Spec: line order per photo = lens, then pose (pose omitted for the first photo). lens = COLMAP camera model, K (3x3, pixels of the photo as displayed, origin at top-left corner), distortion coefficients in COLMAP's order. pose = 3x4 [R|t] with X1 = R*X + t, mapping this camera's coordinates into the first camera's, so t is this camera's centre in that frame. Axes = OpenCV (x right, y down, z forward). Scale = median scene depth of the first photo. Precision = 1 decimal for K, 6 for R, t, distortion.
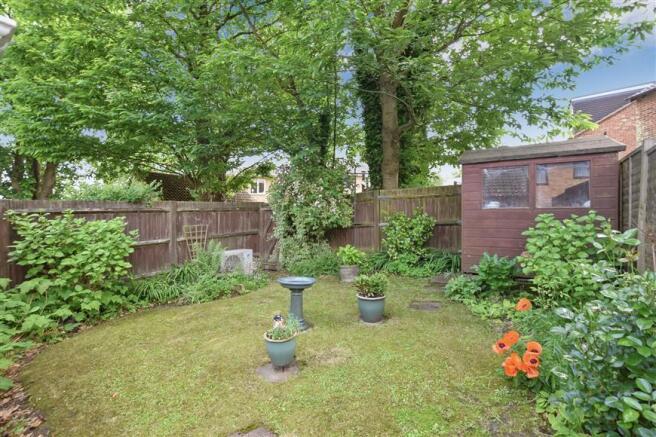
lens RADIAL K [[300.0, 0, 328.5], [0, 300.0, 220.0], [0, 0, 1]] dist [-0.001832, -0.000778]
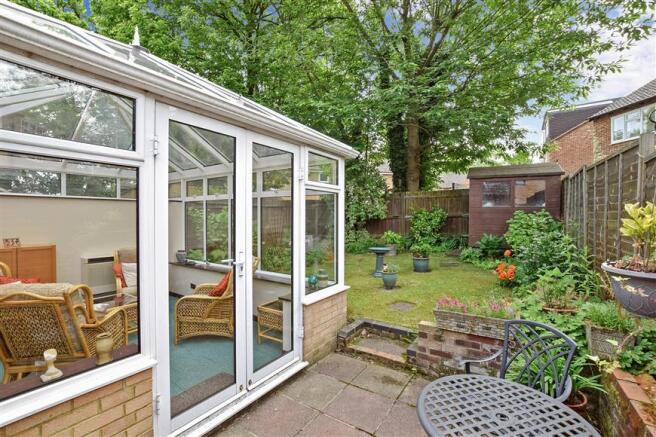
lens RADIAL K [[300.0, 0, 326.9], [0, 300.0, 219.6], [0, 0, 1]] dist [-0.001832, -0.000778]
pose [[0.999158, 0.001727, 0.041003, -0.355480], [-0.002544, 0.999799, 0.019877, 0.000647], [-0.040961, -0.019965, 0.998961, -0.528717]]
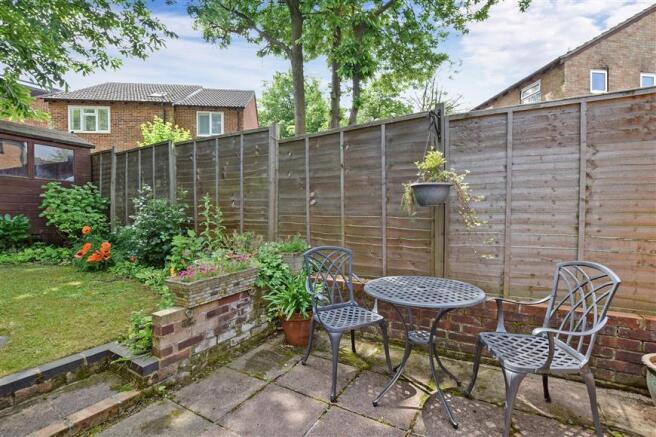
lens RADIAL K [[300.0, 0, 327.6], [0, 300.0, 218.7], [0, 0, 1]] dist [-0.001832, -0.000778]
pose [[-0.082203, -0.013952, 0.996518, -0.562424], [-0.003301, 0.999900, 0.013727, 0.092711], [-0.996610, -0.002161, -0.082241, -0.102169]]
